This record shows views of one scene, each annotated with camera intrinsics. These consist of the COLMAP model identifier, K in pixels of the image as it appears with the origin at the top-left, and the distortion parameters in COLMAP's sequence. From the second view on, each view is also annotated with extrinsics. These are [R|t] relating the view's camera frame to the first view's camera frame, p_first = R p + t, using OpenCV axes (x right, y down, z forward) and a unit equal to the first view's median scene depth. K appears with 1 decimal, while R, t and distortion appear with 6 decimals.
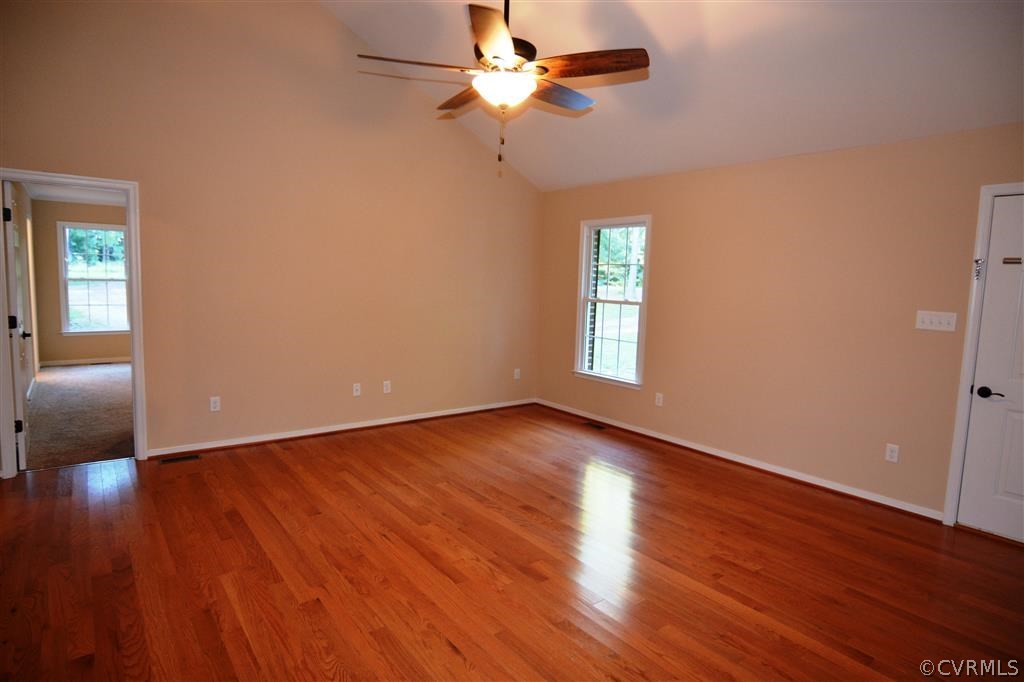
lens RADIAL K [[569.5, 0, 519.0], [0, 569.5, 340.1], [0, 0, 1]] dist [-0.004326, 0.001148]
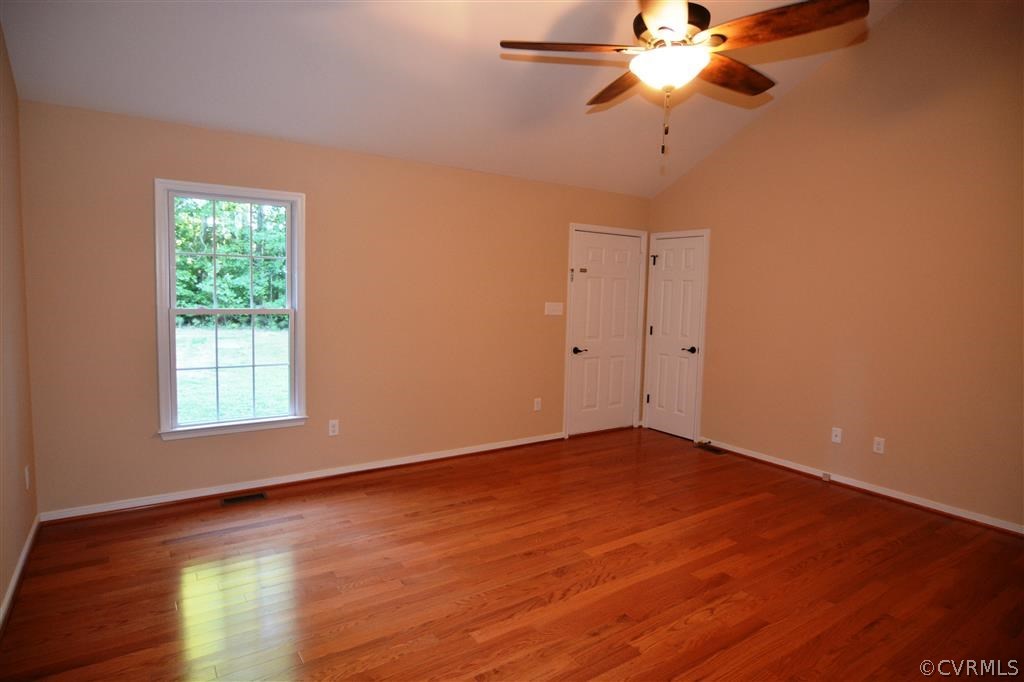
lens RADIAL K [[569.5, 0, 513.9], [0, 569.5, 341.5], [0, 0, 1]] dist [-0.004326, 0.001148]
pose [[0.059612, -0.124048, 0.990484, -0.546378], [0.078738, 0.989741, 0.119216, -0.096463], [-0.995111, 0.070882, 0.068767, 0.717524]]
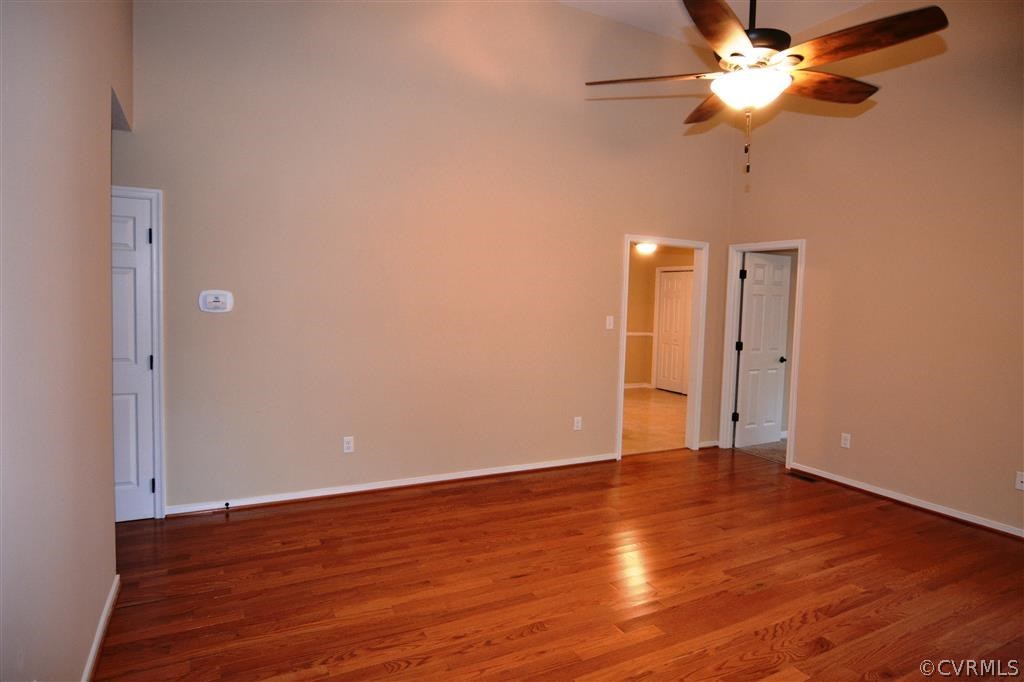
lens RADIAL K [[589.2, 0, 508.0], [0, 589.2, 336.7], [0, 0, 1]] dist [-0.016536, -0.000561]
pose [[-0.173299, 0.030361, -0.984401, 0.552151], [-0.144013, 0.988000, 0.055825, -0.039842], [0.974283, 0.151441, -0.166847, 0.503244]]
